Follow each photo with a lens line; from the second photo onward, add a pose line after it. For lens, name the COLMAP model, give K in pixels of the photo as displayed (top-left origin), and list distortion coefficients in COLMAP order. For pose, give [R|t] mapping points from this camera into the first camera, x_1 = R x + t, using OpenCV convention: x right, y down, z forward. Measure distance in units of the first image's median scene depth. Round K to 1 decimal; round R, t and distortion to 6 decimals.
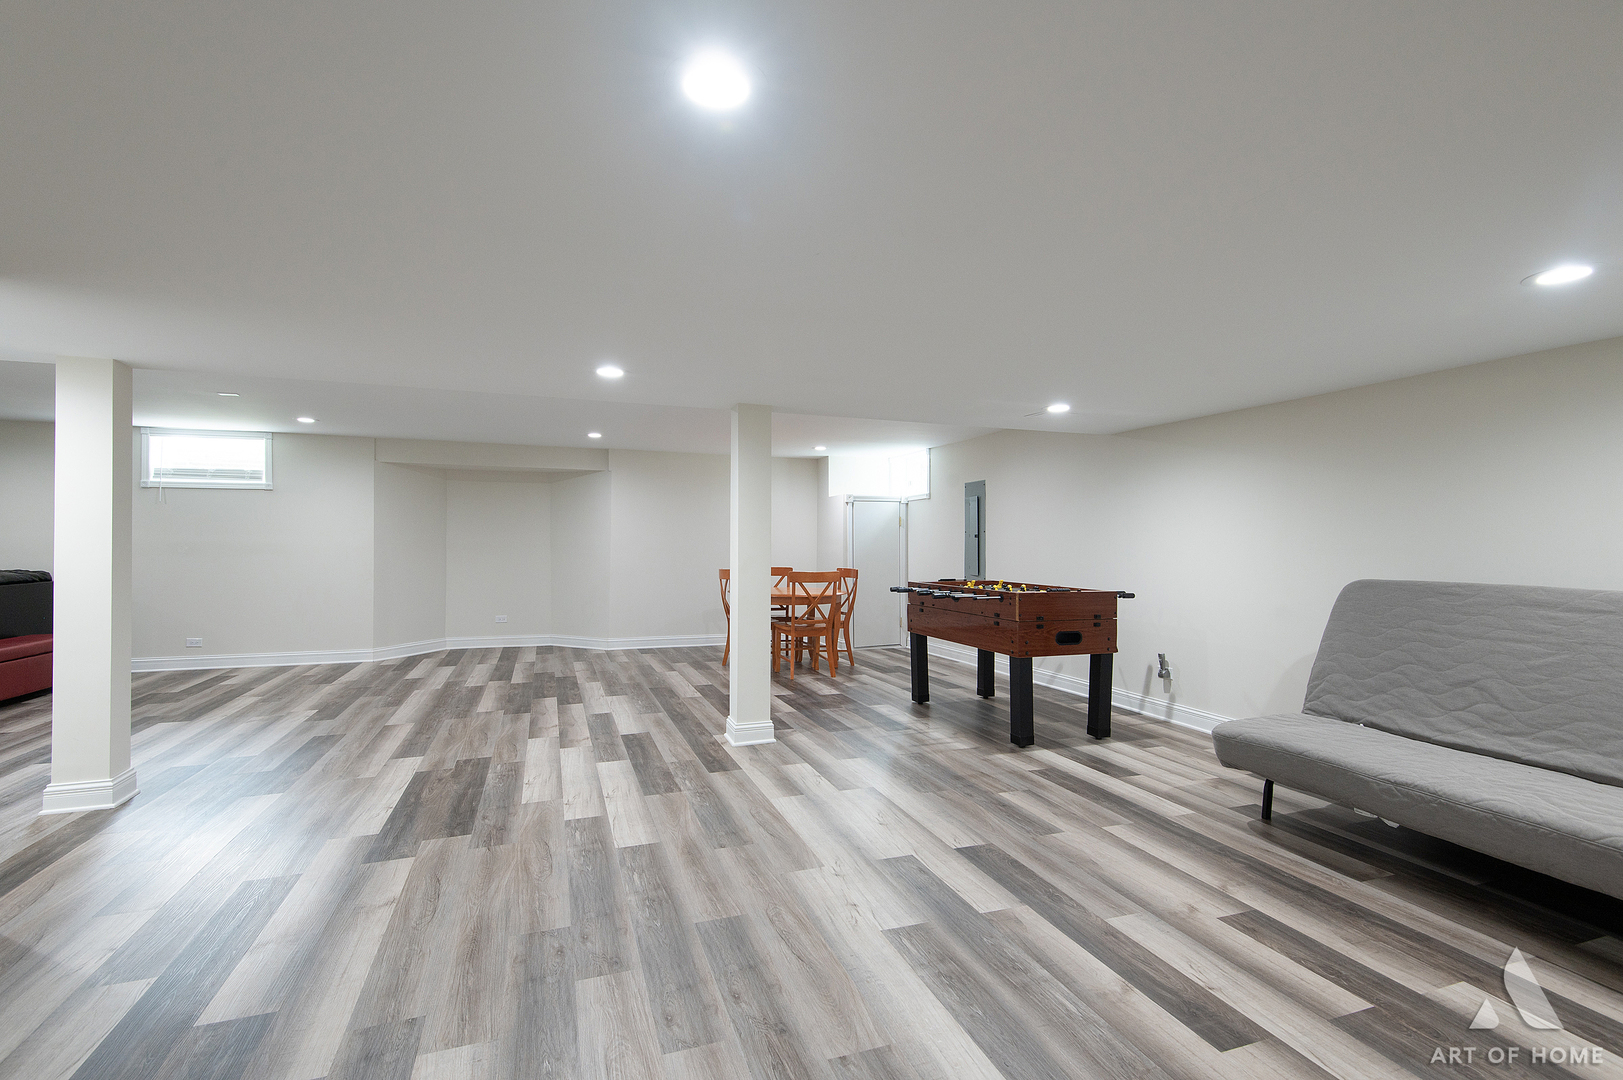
lens RADIAL K [[730.2, 0, 802.9], [0, 730.2, 541.2], [0, 0, 1]] dist [0.009025, -0.001857]
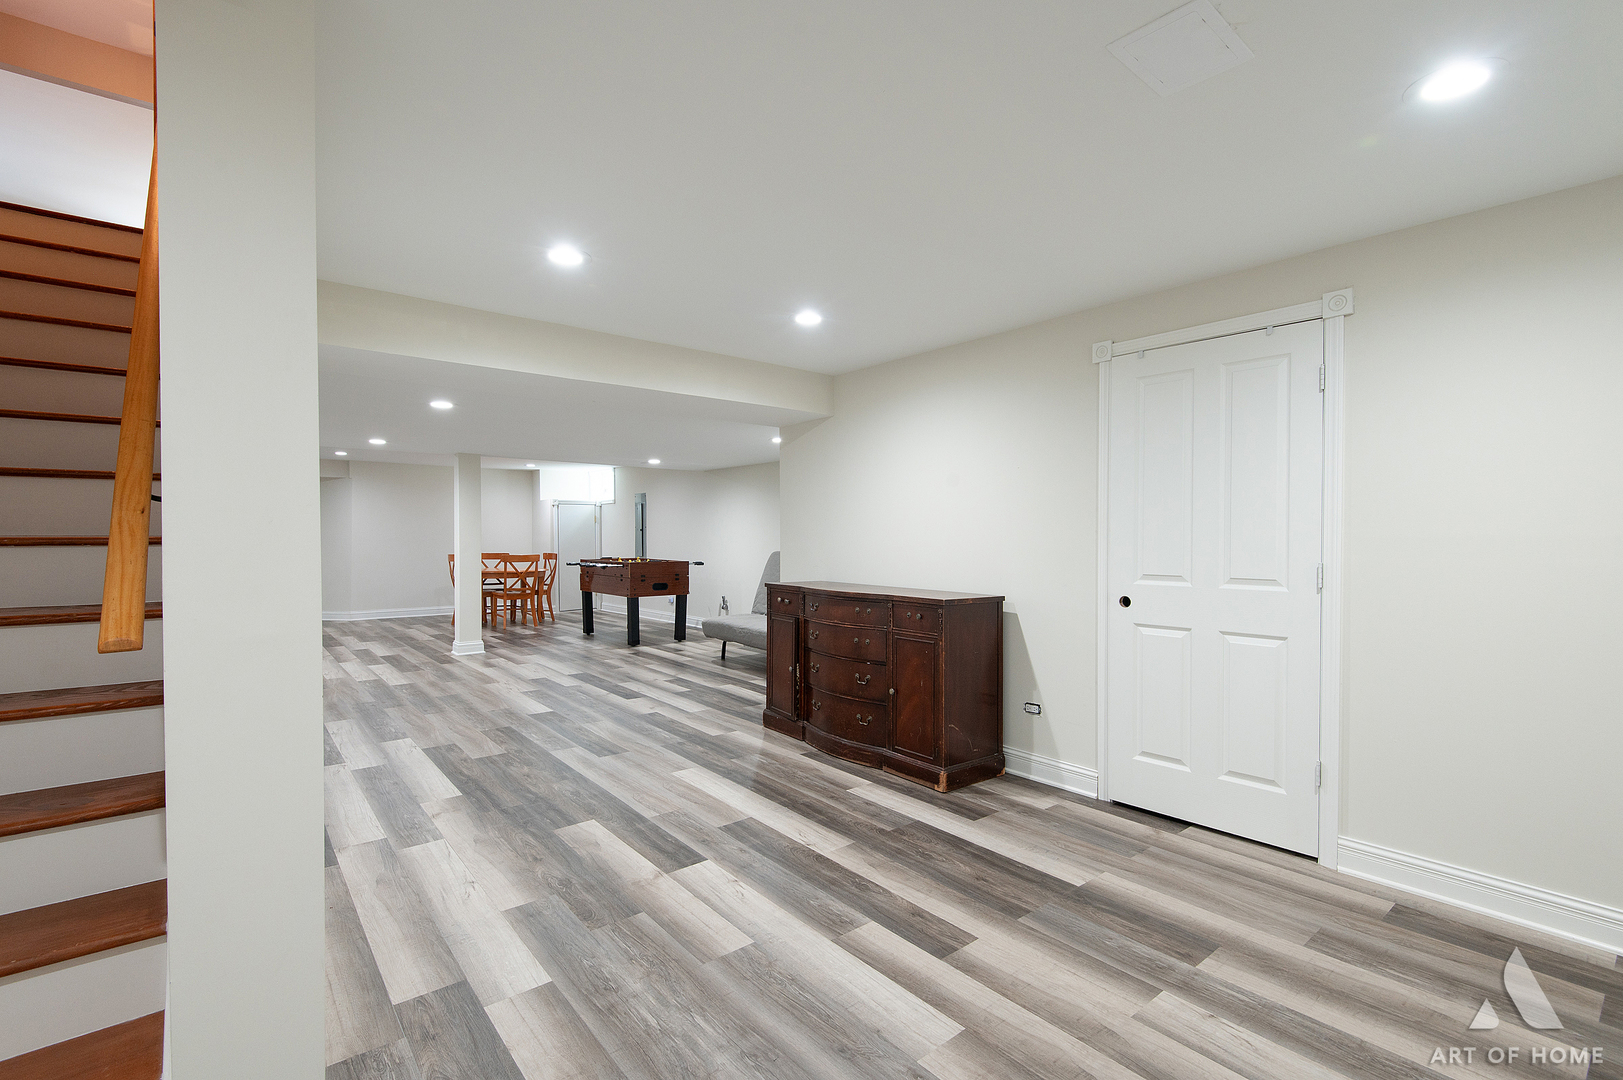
lens RADIAL K [[730.2, 0, 820.1], [0, 730.2, 548.2], [0, 0, 1]] dist [0.009025, -0.001857]
pose [[0.938745, -0.008876, 0.344497, 0.082089], [0.001419, 0.999759, 0.021891, -0.002637], [-0.344609, -0.020061, 0.938532, -0.642378]]
